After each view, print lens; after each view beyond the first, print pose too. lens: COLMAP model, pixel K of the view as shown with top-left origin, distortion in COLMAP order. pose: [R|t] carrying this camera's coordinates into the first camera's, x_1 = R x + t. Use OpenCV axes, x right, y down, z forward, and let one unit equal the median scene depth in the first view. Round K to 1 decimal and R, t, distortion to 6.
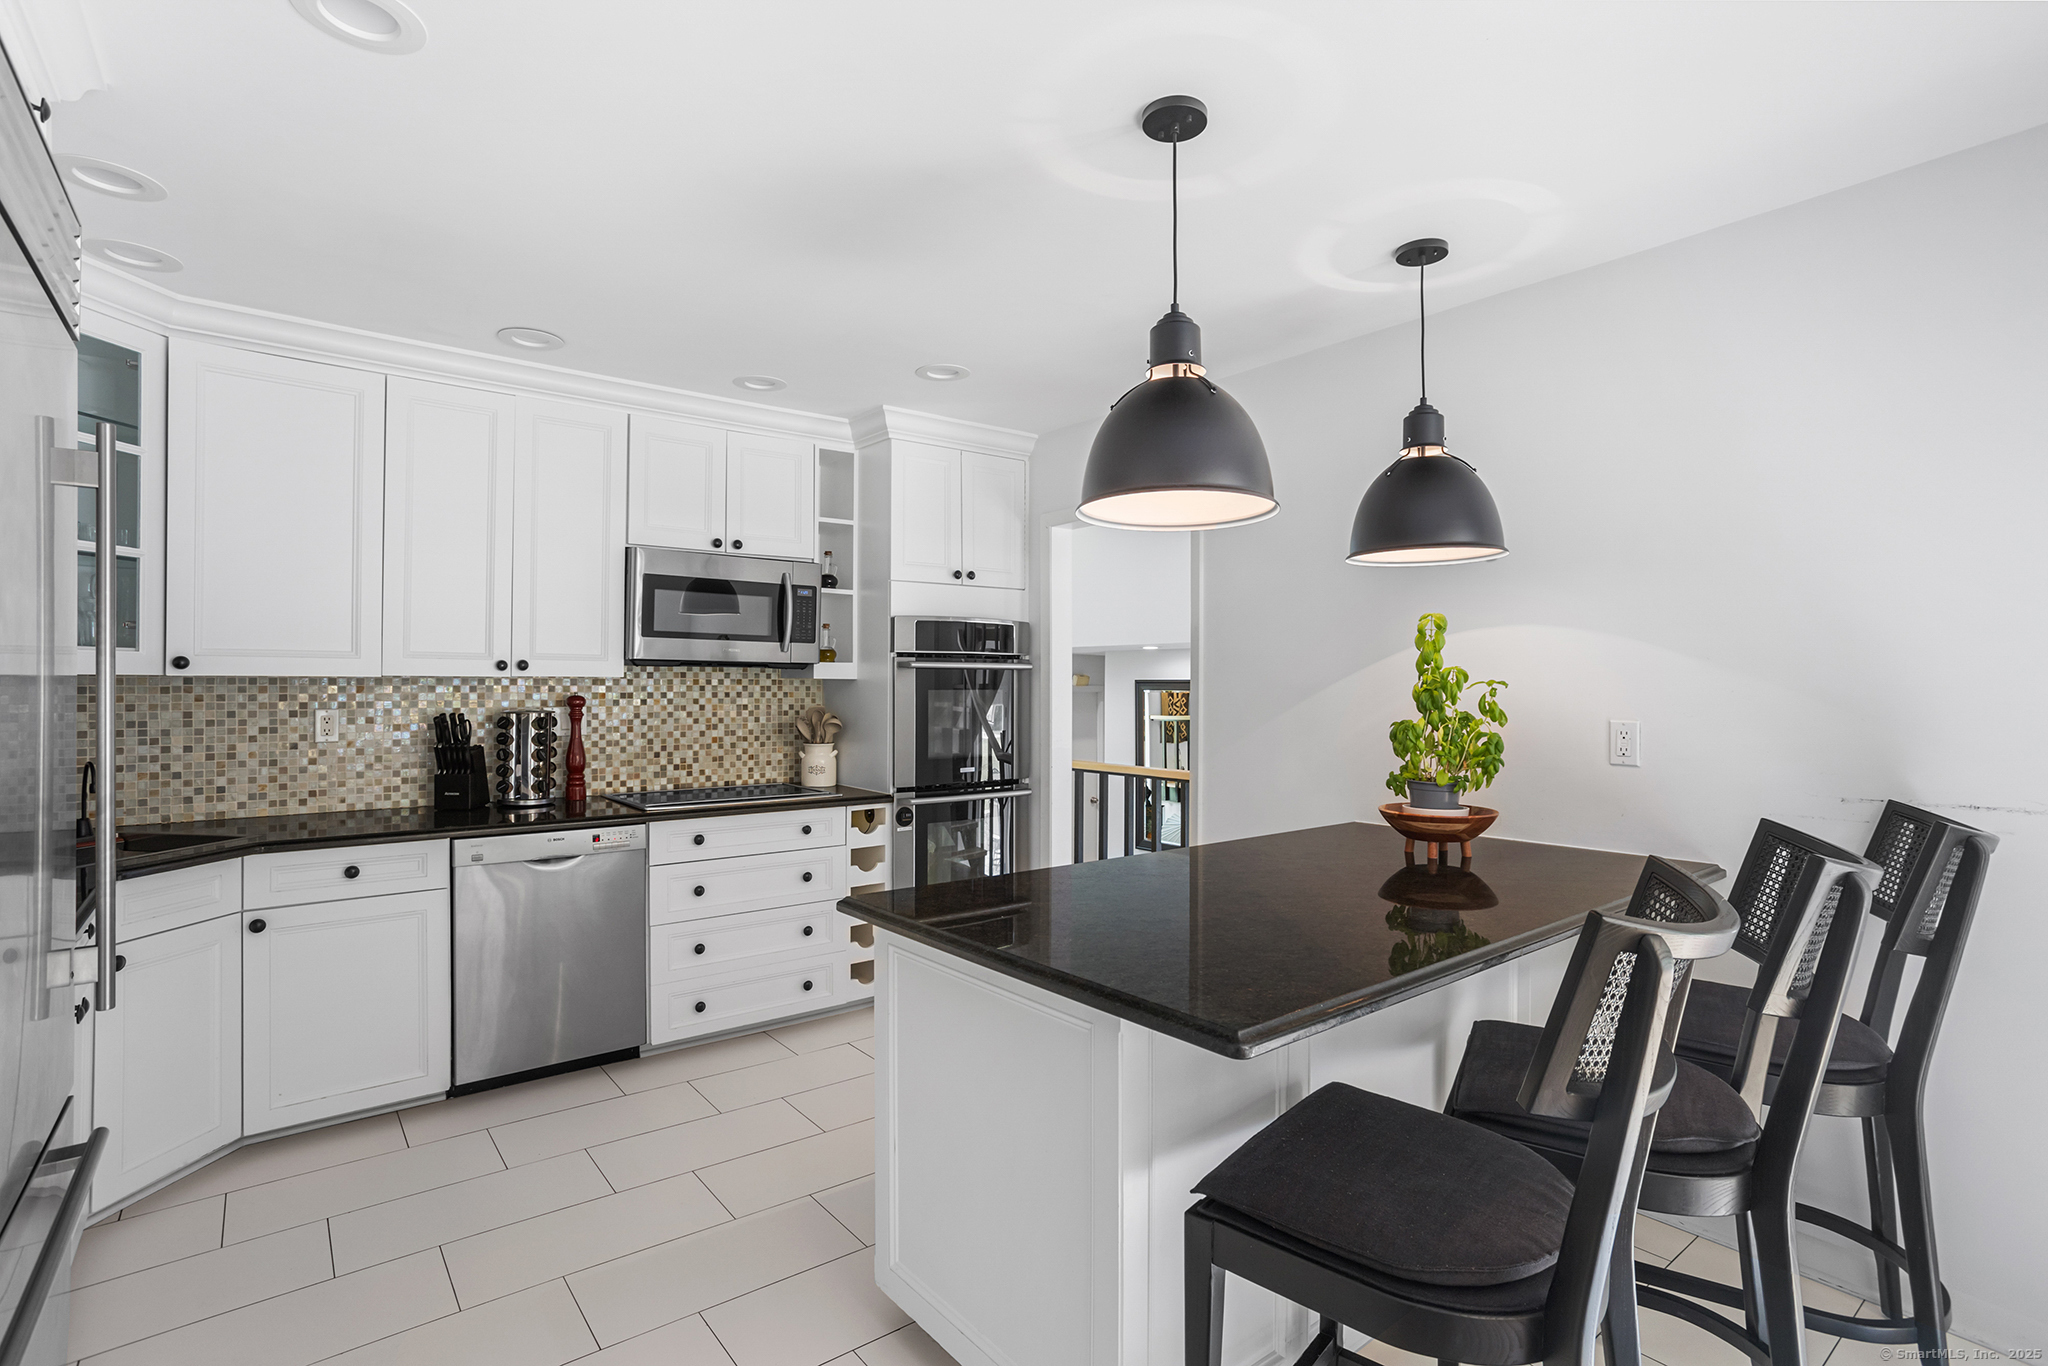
lens RADIAL K [[965.4, 0, 1019.8], [0, 965.4, 686.5], [0, 0, 1]] dist [0.000979, -0.000020]
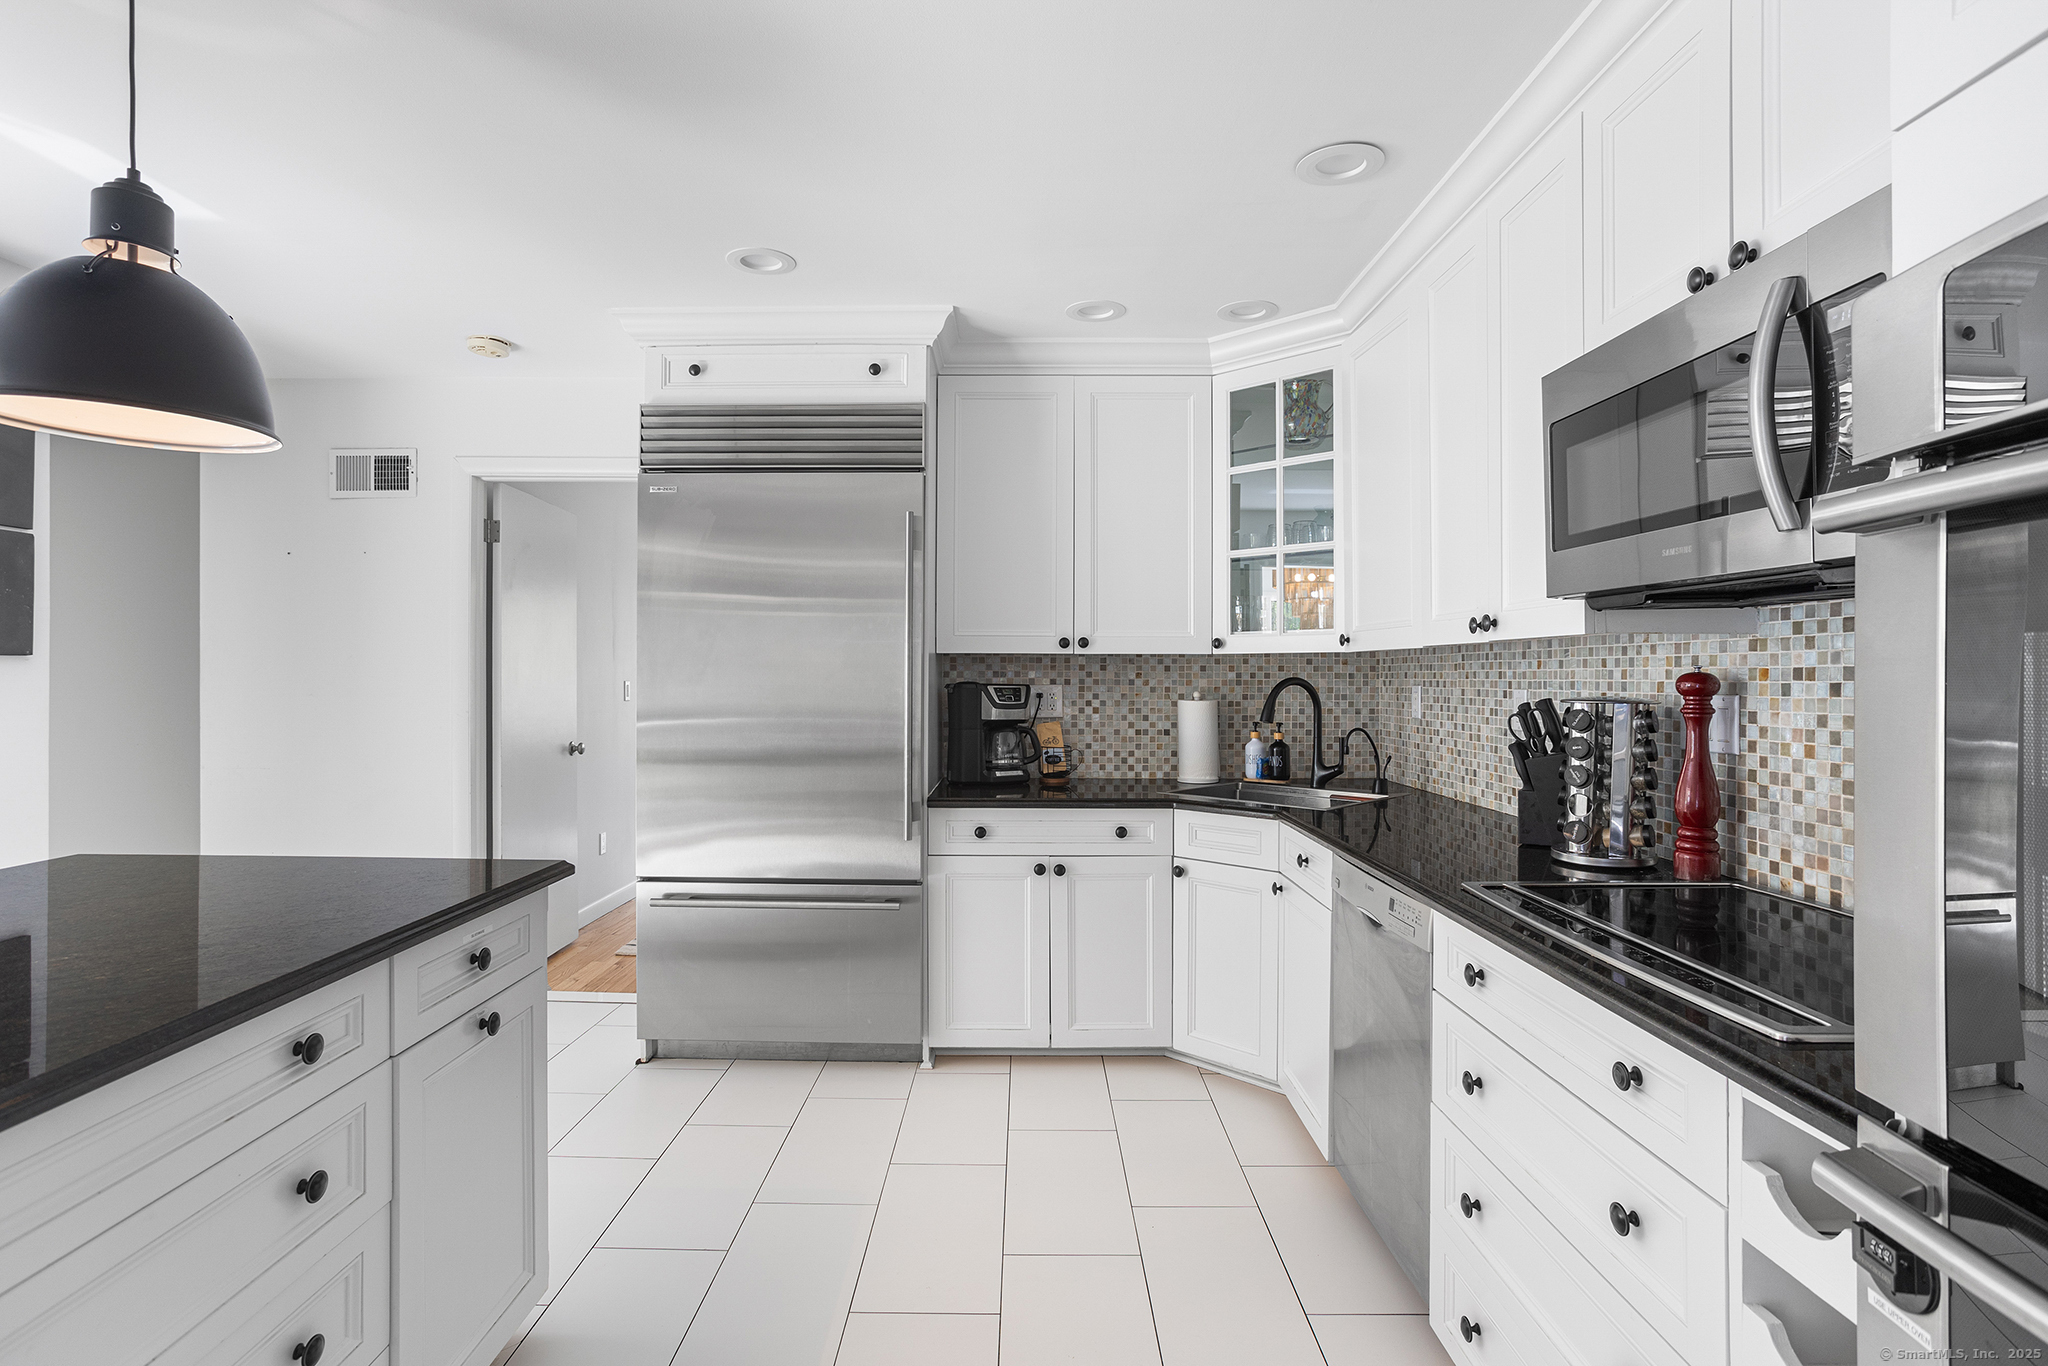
lens RADIAL K [[965.4, 0, 1019.1], [0, 965.4, 680.3], [0, 0, 1]] dist [0.000979, -0.000020]
pose [[-0.625798, 0.012941, -0.779877, 0.153417], [0.011655, 0.999906, 0.007239, 0.005093], [0.779898, -0.004559, -0.625890, 0.999133]]
